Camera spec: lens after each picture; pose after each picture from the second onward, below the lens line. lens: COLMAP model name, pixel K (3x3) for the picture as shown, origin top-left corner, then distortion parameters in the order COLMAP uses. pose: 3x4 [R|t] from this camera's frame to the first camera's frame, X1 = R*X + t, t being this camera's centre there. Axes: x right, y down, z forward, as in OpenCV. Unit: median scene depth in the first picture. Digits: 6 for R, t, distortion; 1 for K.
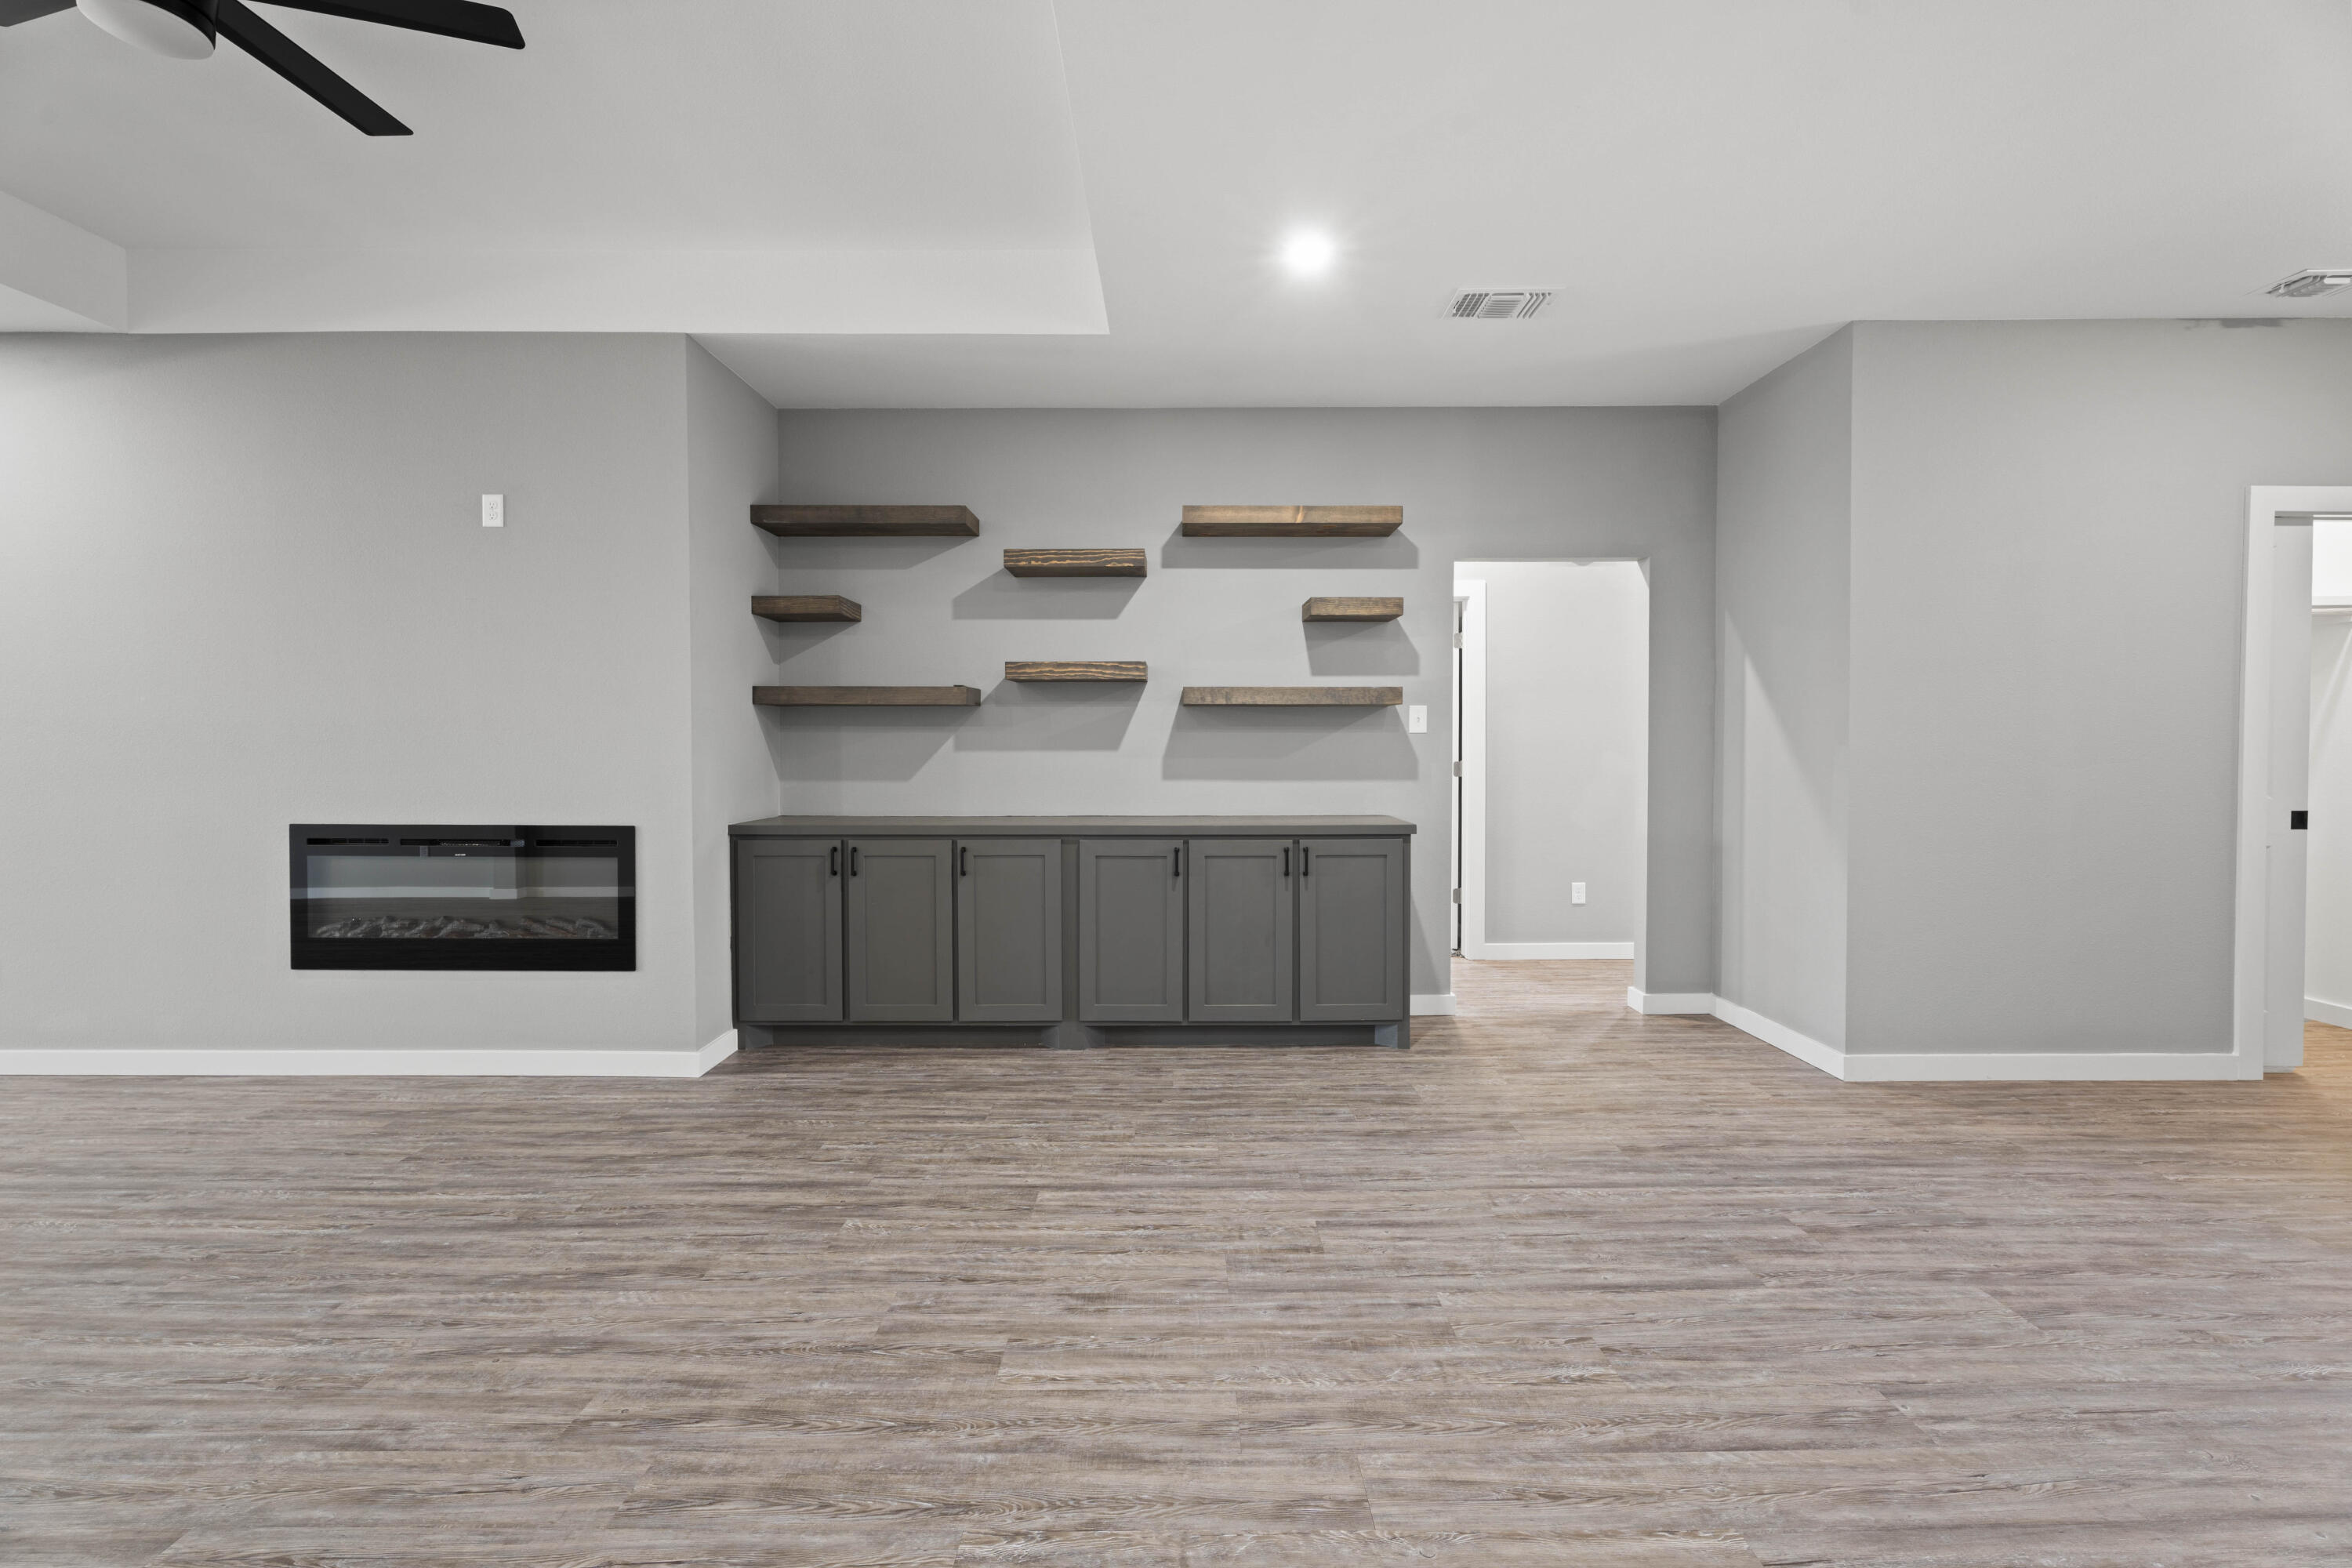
lens RADIAL K [[1041.6, 0, 1163.2], [0, 1041.6, 765.3], [0, 0, 1]] dist [-0.003984, -0.000018]
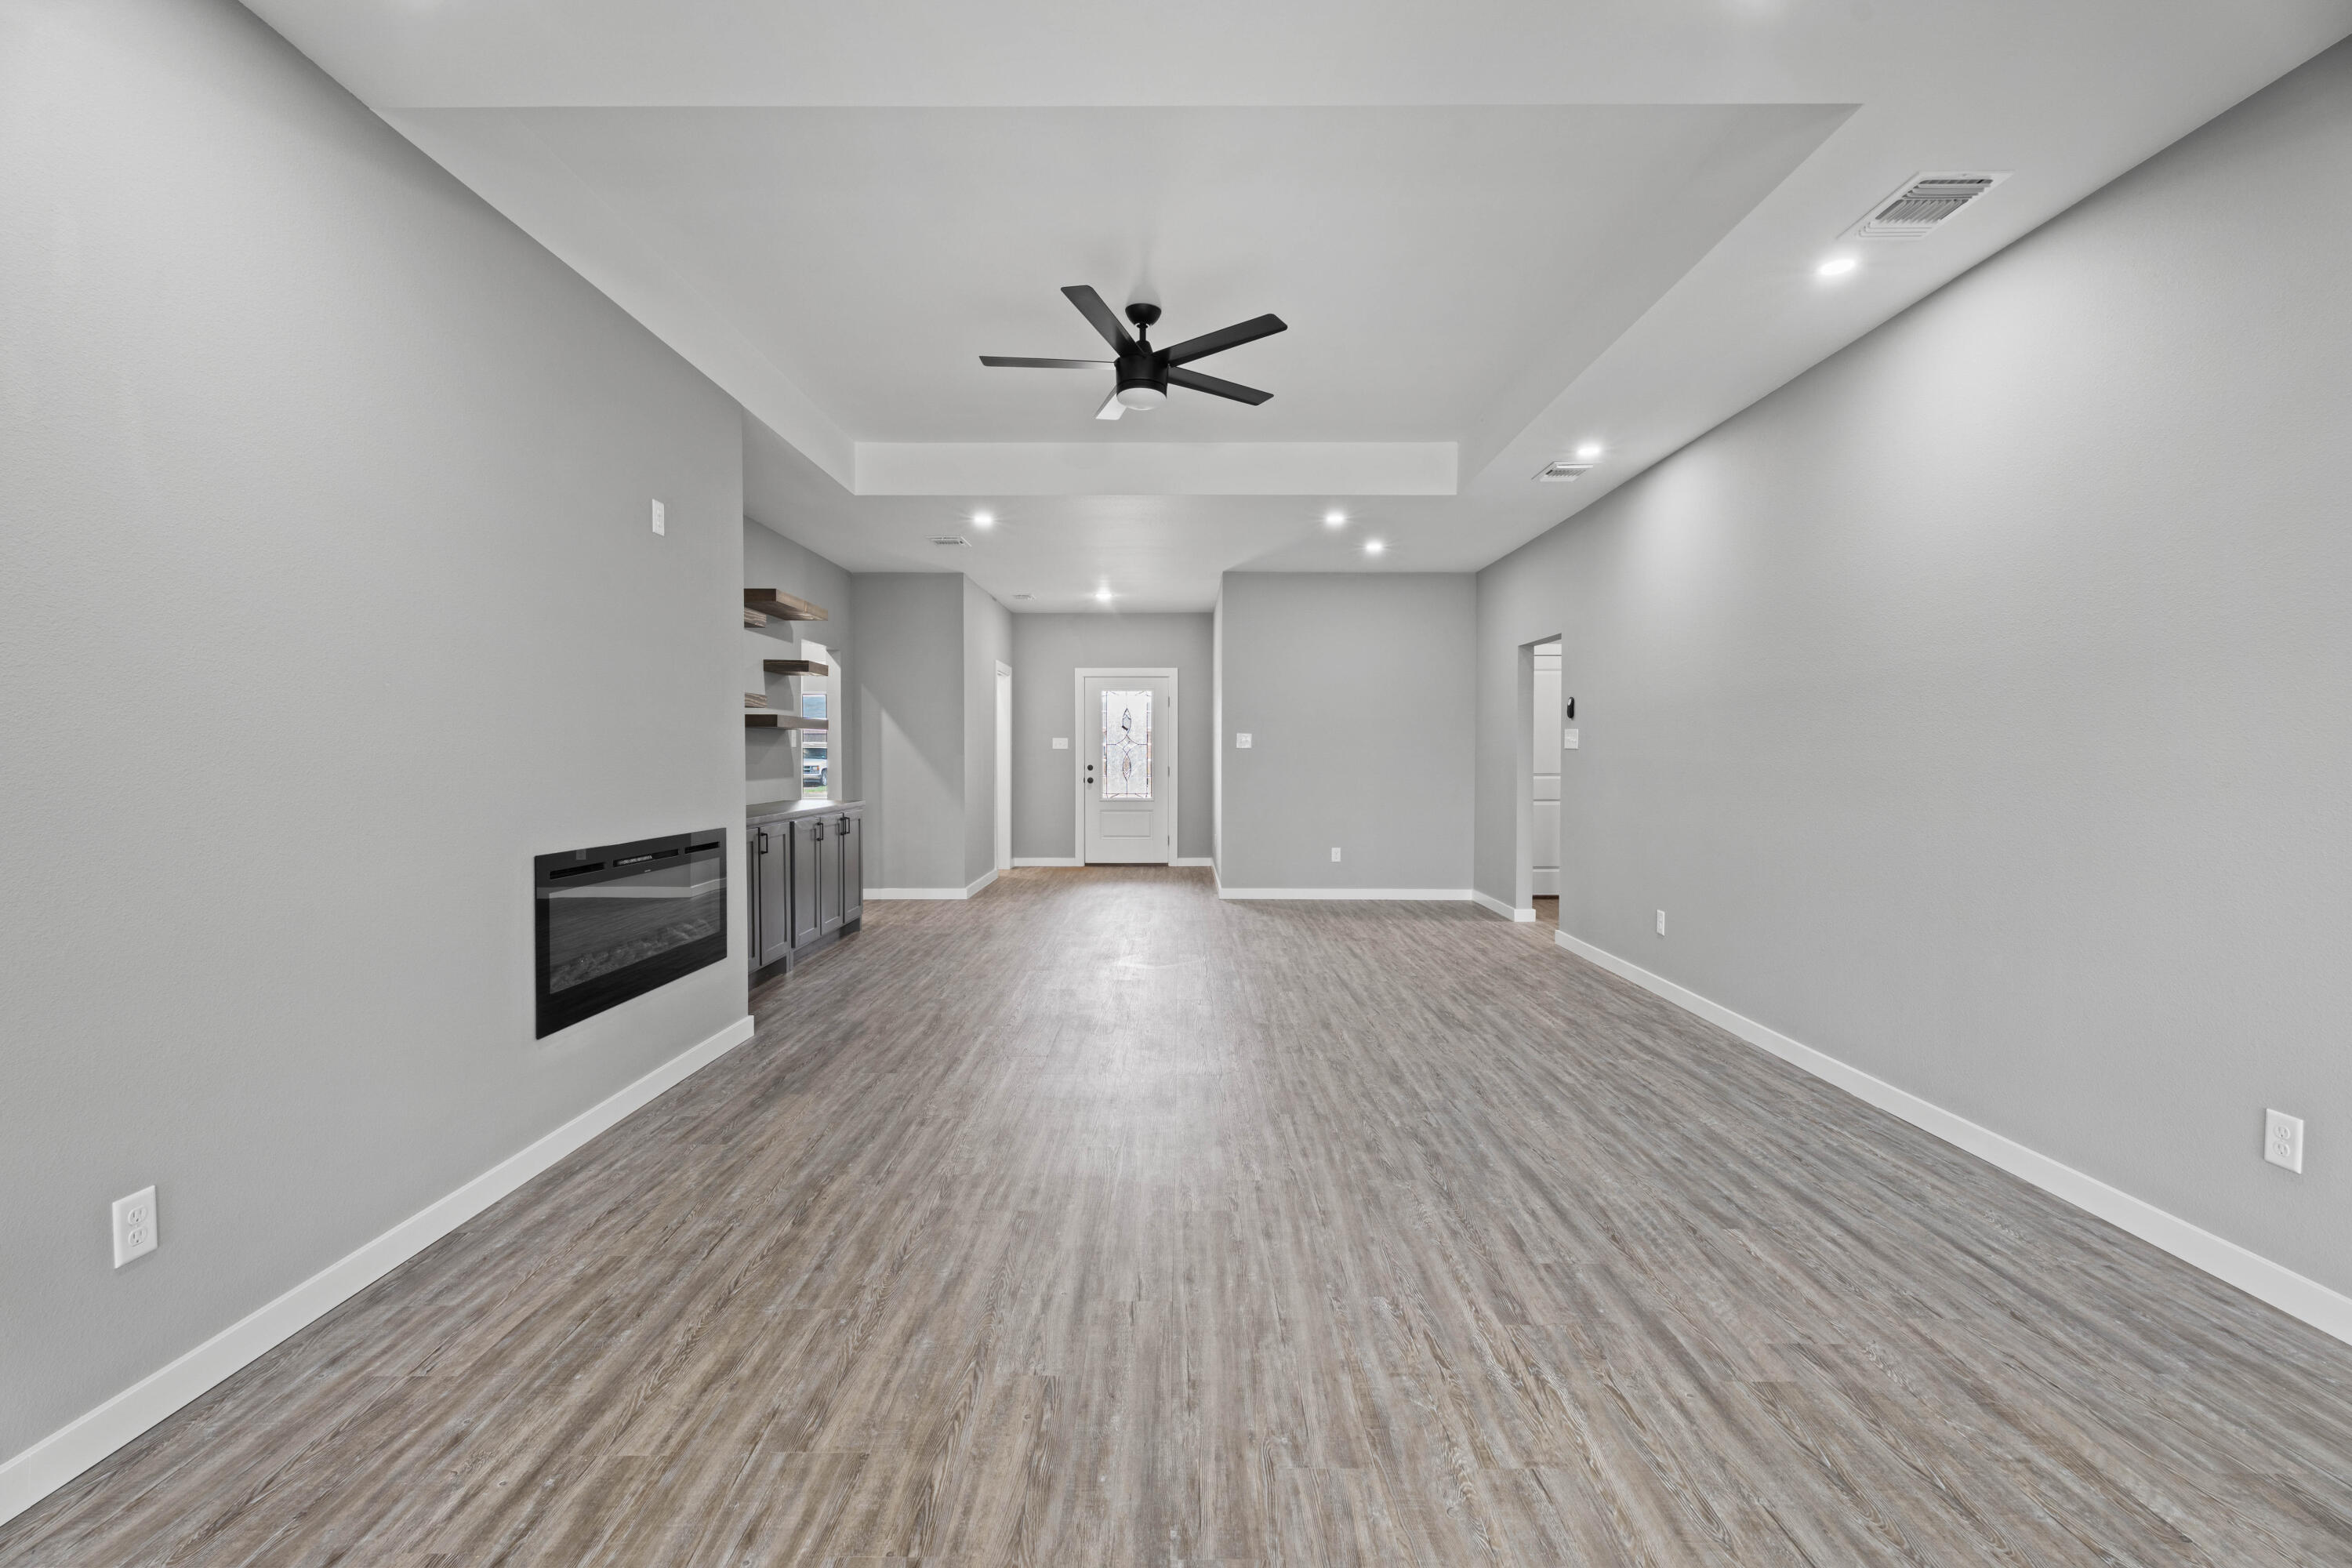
lens RADIAL K [[1041.6, 0, 1176.5], [0, 1041.6, 778.3], [0, 0, 1]] dist [-0.003984, -0.000018]
pose [[0.017312, -0.028206, 0.999452, -1.631801], [0.030024, 0.999166, 0.027678, -0.010030], [-0.999399, 0.029529, 0.018144, 0.497074]]
